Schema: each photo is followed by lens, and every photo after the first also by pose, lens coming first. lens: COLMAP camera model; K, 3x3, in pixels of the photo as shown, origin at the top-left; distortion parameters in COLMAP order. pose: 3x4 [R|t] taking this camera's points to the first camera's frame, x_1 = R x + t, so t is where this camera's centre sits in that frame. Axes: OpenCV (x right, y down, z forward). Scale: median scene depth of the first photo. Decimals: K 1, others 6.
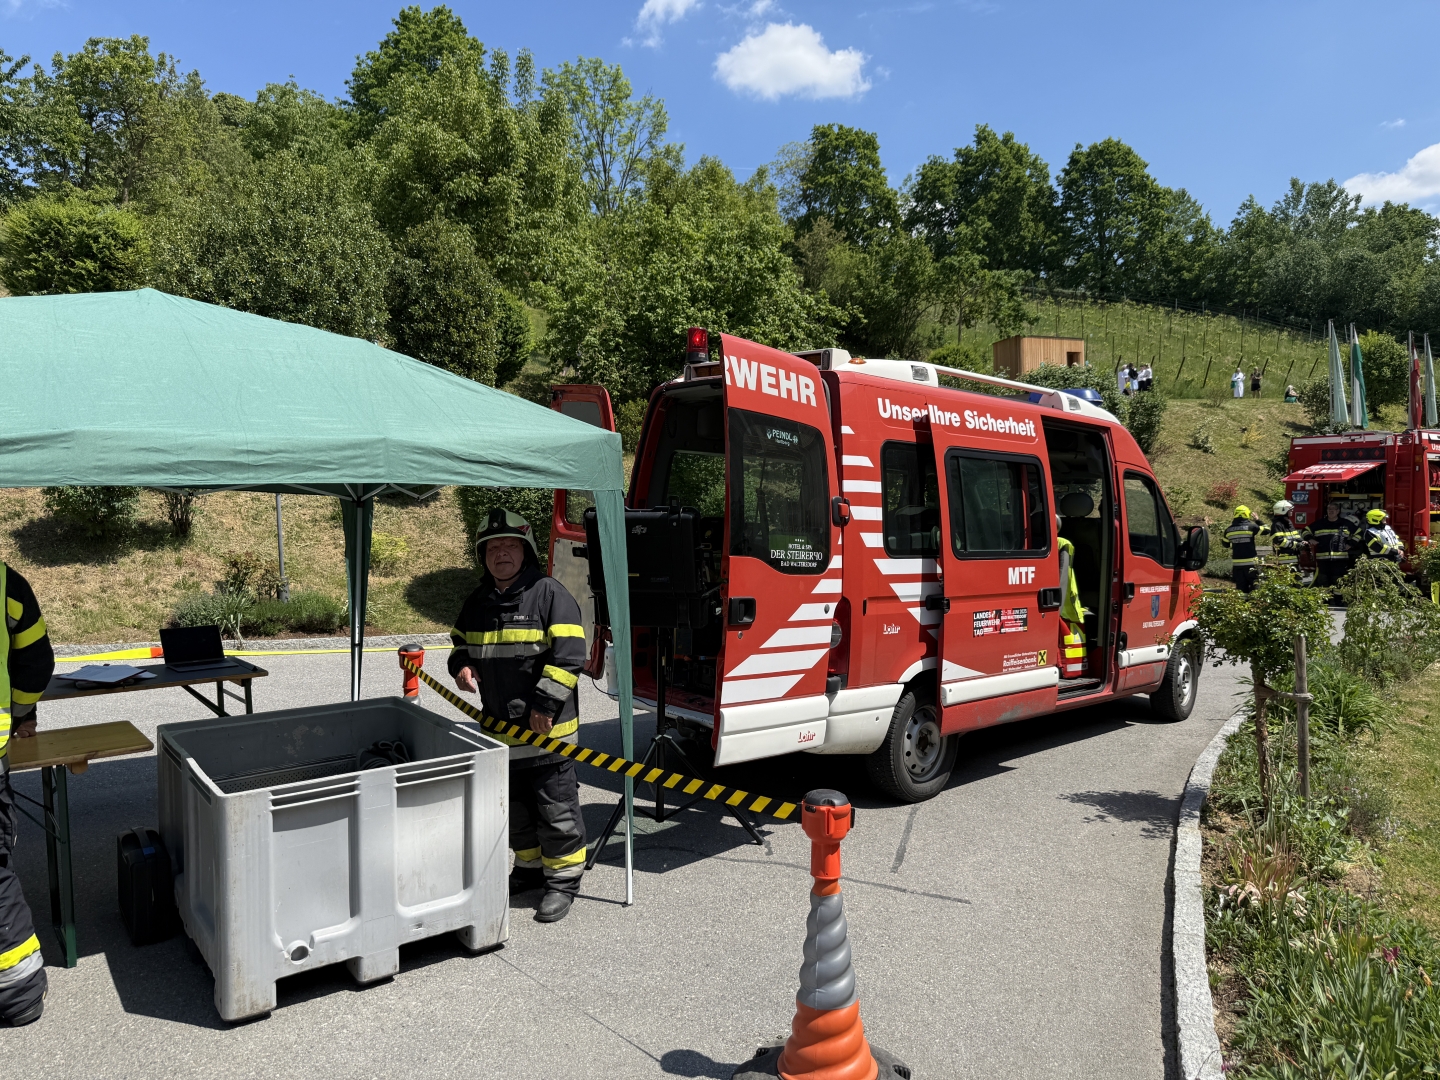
lens RADIAL K [[1027.0, 0, 708.0], [0, 1027.0, 541.6], [0, 0, 1]] dist [0.096034, -0.150755]
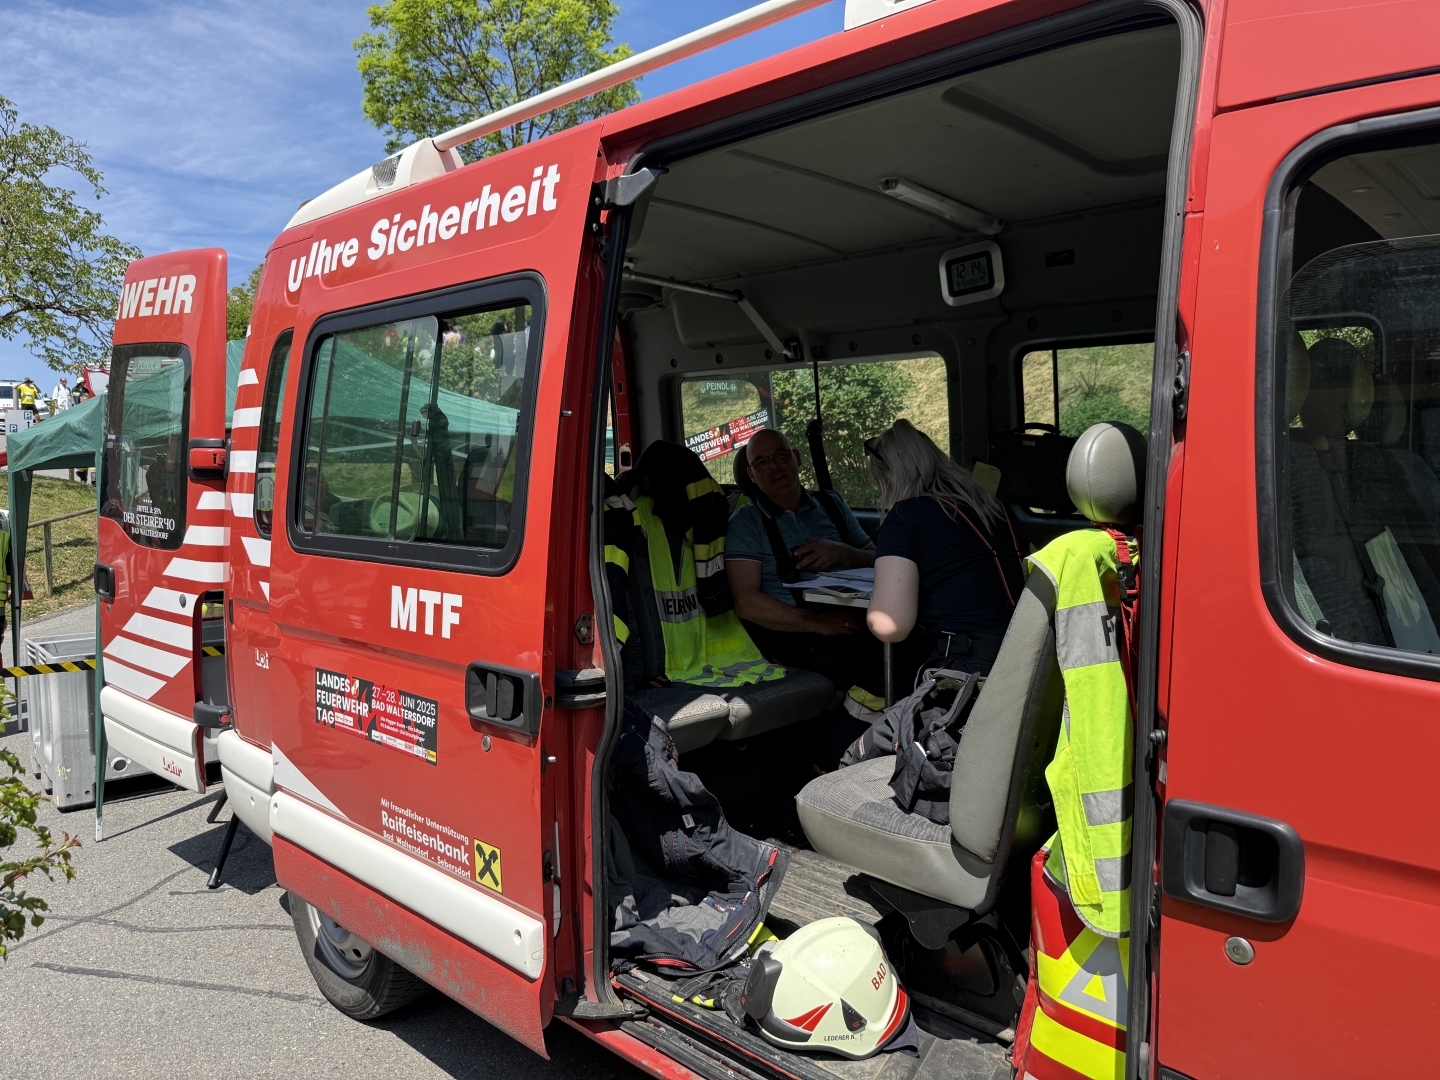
lens RADIAL K [[1015.0, 0, 712.6], [0, 1015.0, 541.0], [0, 0, 1]] dist [-0.002395, 0.000227]
pose [[0.050999, 0.045364, -0.997668, 0.682775], [-0.022133, 0.998774, 0.044283, -0.011483], [0.998453, 0.019823, 0.051940, 1.099714]]
